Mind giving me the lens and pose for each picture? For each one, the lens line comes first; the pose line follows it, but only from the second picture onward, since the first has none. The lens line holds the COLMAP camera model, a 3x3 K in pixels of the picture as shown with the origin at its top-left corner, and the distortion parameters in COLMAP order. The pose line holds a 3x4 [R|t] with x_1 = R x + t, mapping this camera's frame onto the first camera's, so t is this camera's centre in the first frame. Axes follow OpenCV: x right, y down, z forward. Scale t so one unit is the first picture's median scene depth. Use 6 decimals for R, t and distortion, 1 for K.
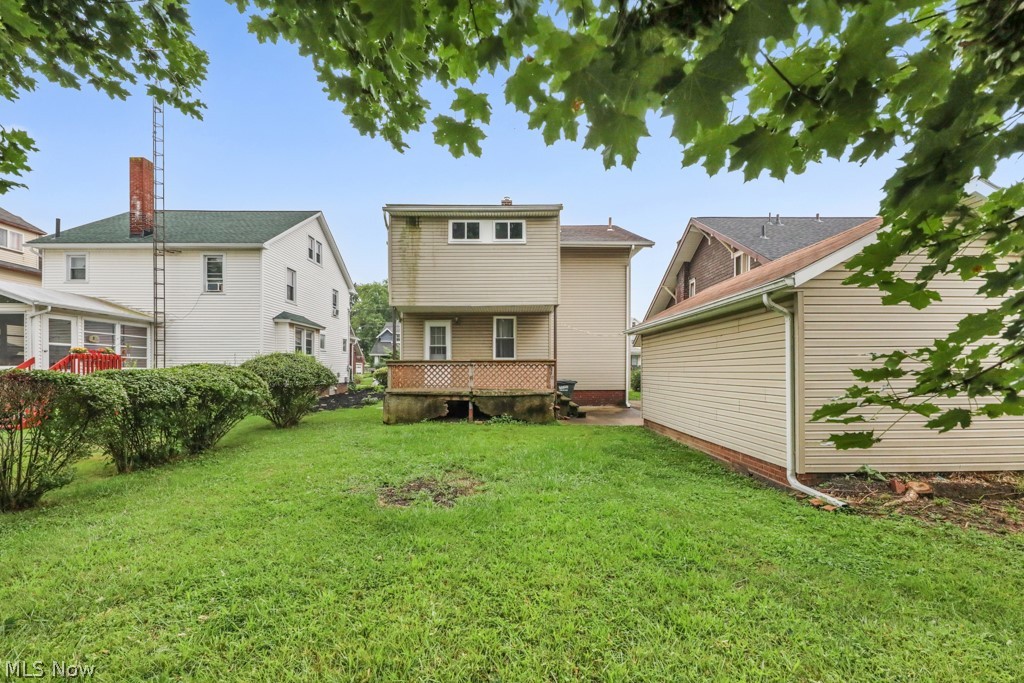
lens RADIAL K [[400.6, 0, 517.0], [0, 400.6, 366.1], [0, 0, 1]] dist [0.005628, -0.000832]
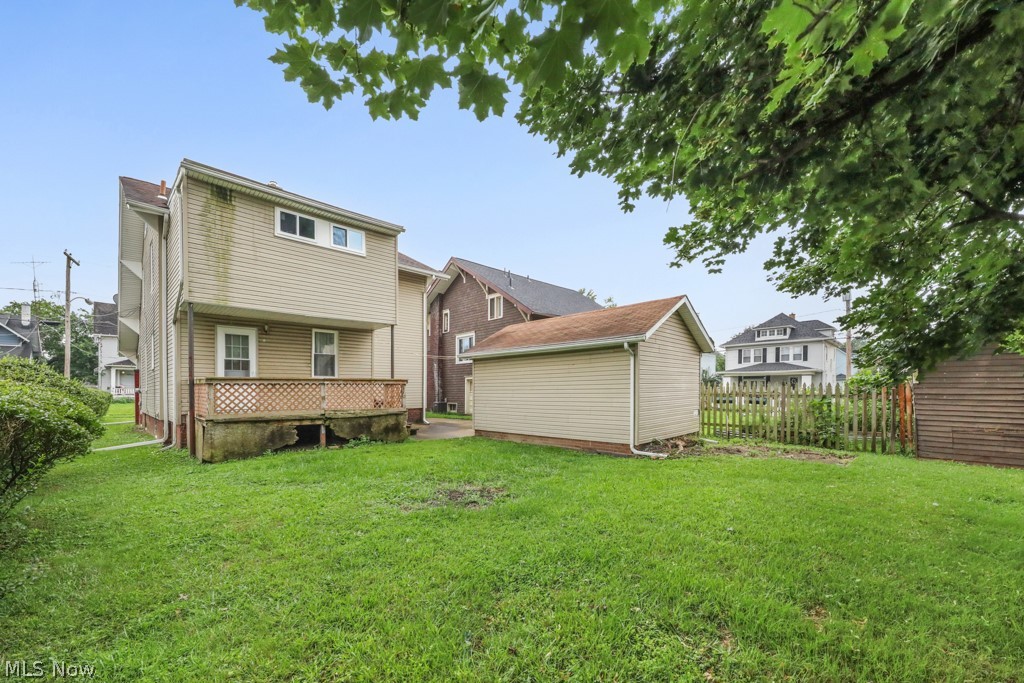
lens RADIAL K [[400.6, 0, 538.9], [0, 400.6, 391.2], [0, 0, 1]] dist [0.005628, -0.000832]
pose [[0.692336, -0.007926, 0.721532, -0.406800], [0.000740, 0.999947, 0.010275, 0.004736], [-0.721575, -0.006580, 0.692305, 0.042491]]
